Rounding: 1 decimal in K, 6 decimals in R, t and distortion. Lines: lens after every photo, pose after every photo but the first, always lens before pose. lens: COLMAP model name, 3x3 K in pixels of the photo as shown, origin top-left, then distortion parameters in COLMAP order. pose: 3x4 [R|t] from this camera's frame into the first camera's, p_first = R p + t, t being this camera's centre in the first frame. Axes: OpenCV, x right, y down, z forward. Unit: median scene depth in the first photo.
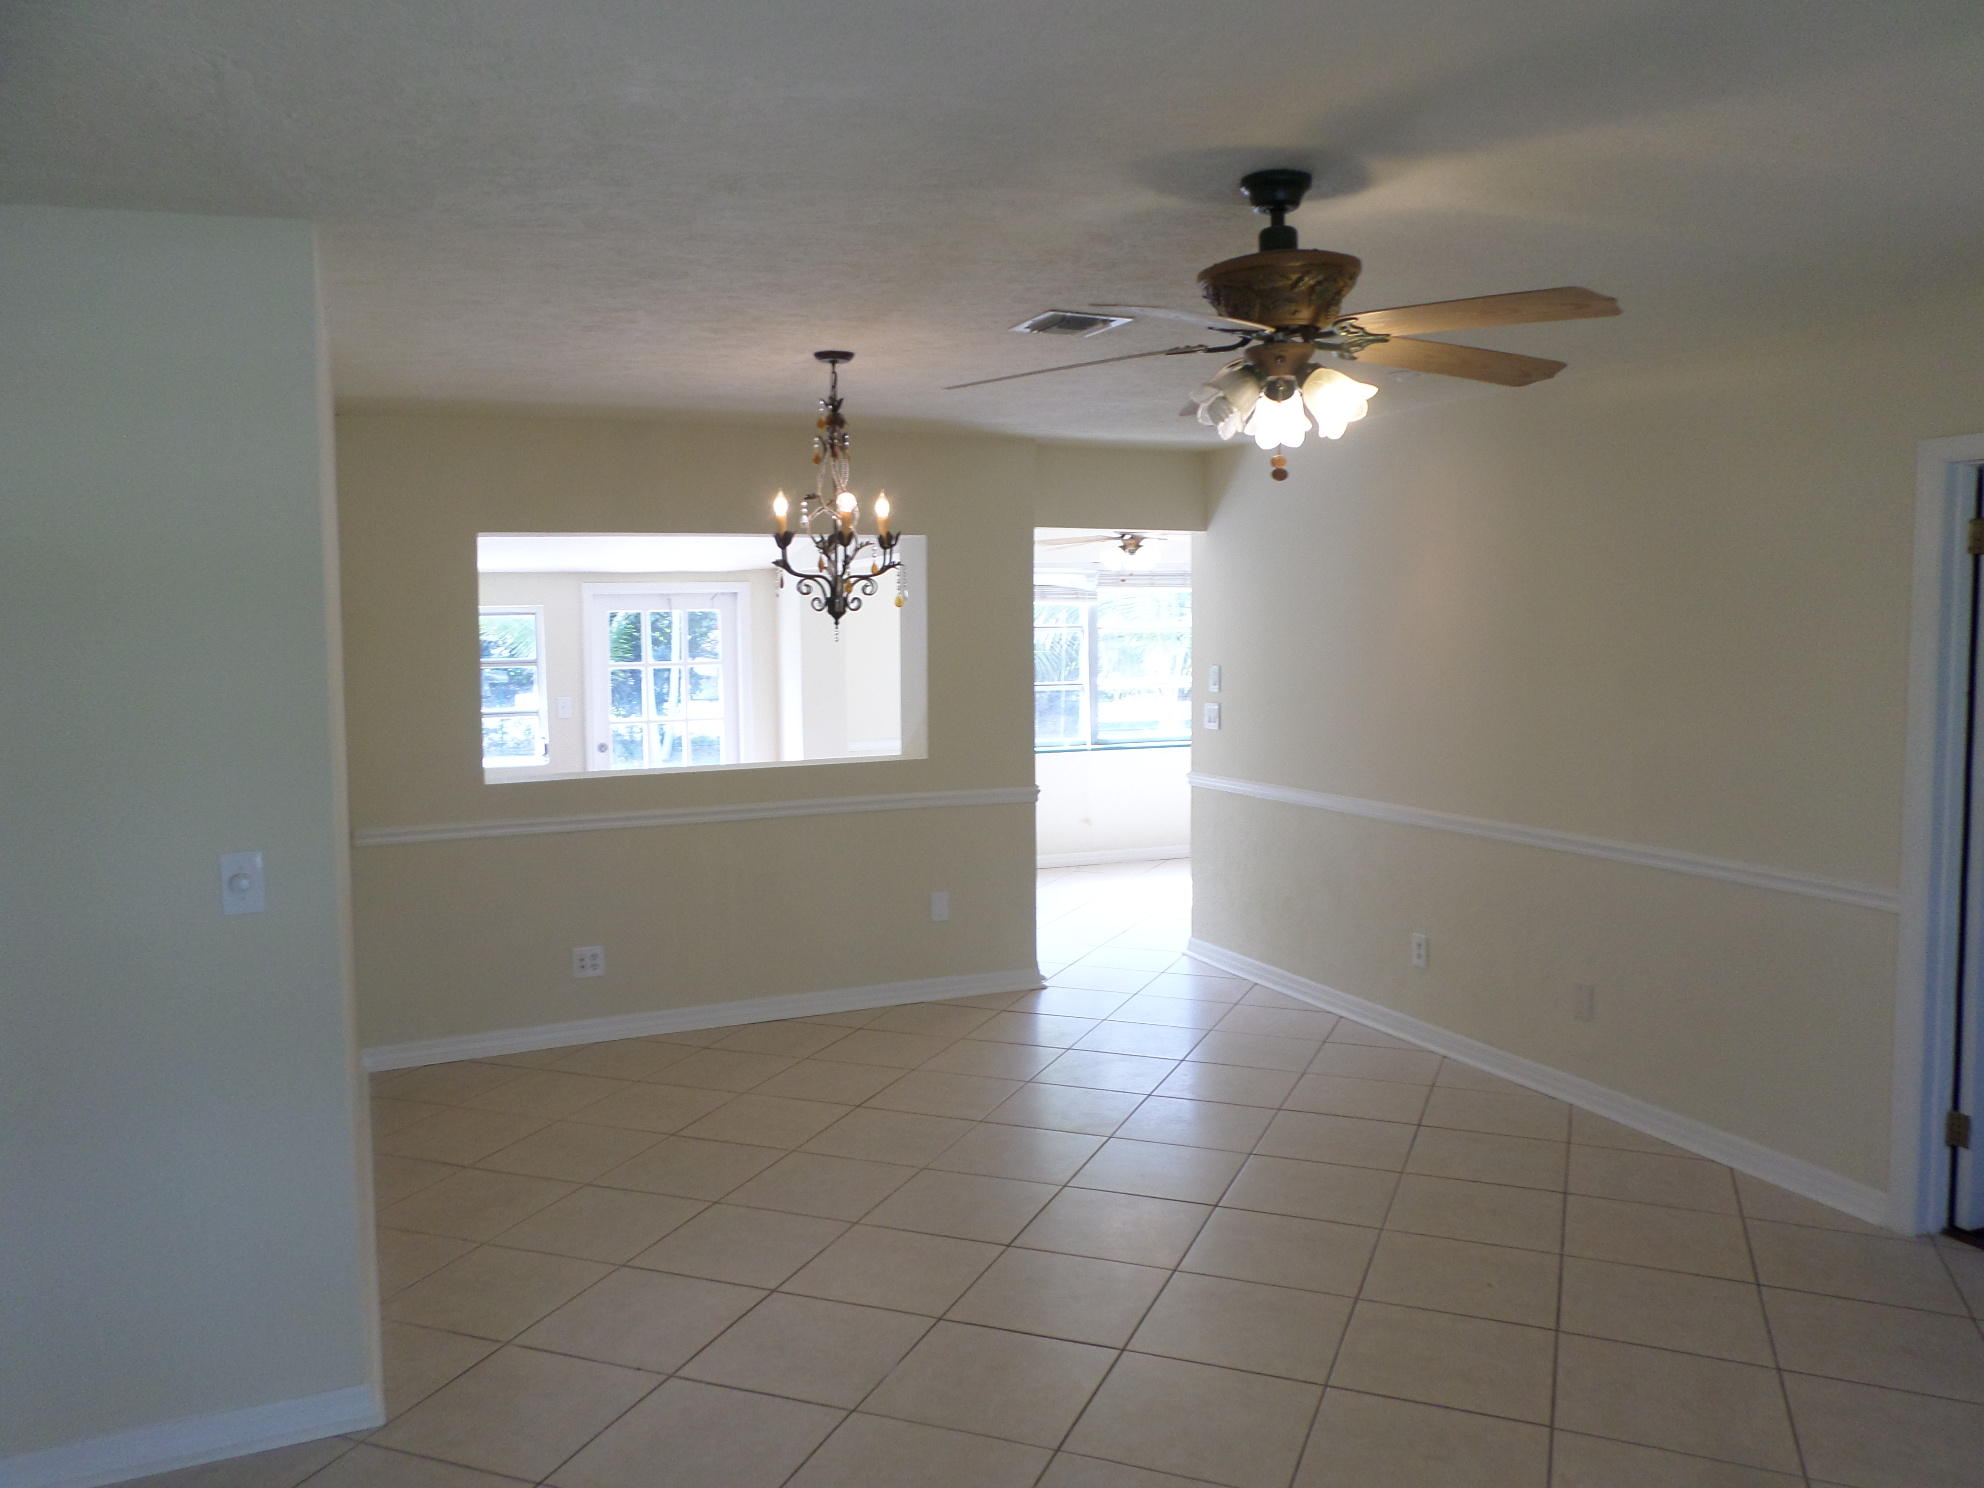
lens RADIAL K [[1528.5, 0, 1002.2], [0, 1528.5, 751.8], [0, 0, 1]] dist [-0.001160, 0.006307]
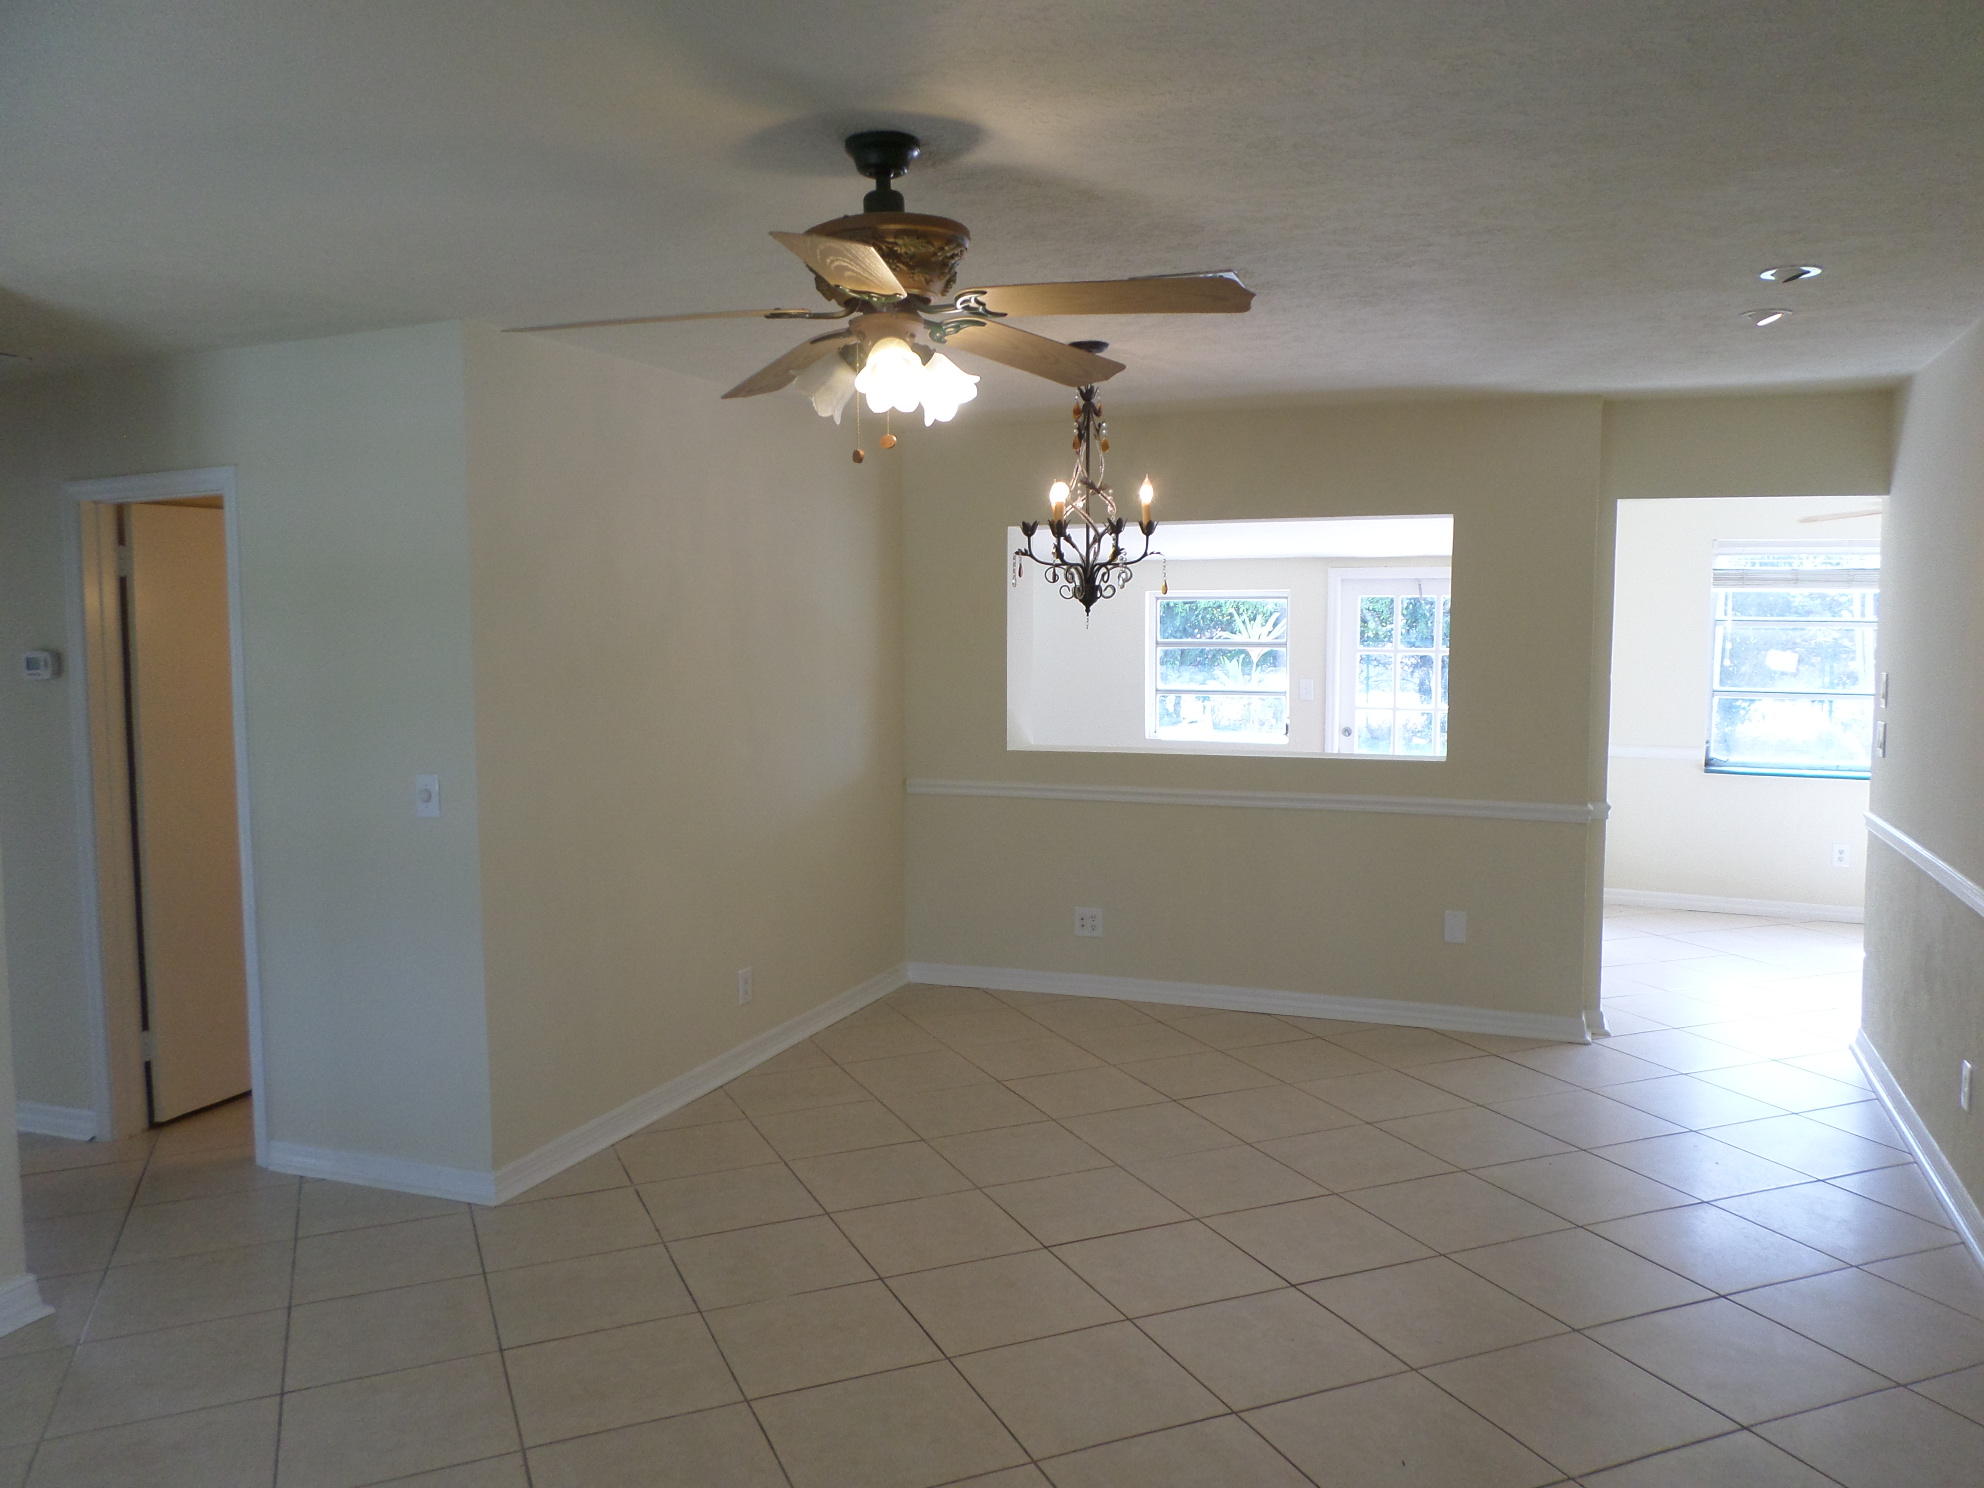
lens RADIAL K [[1528.5, 0, 999.2], [0, 1528.5, 741.4], [0, 0, 1]] dist [-0.001160, 0.006307]
pose [[0.706455, 0.073739, -0.703907, 0.433296], [-0.069925, 0.996964, 0.034261, -0.021984], [0.704296, 0.025017, 0.709466, 0.187045]]
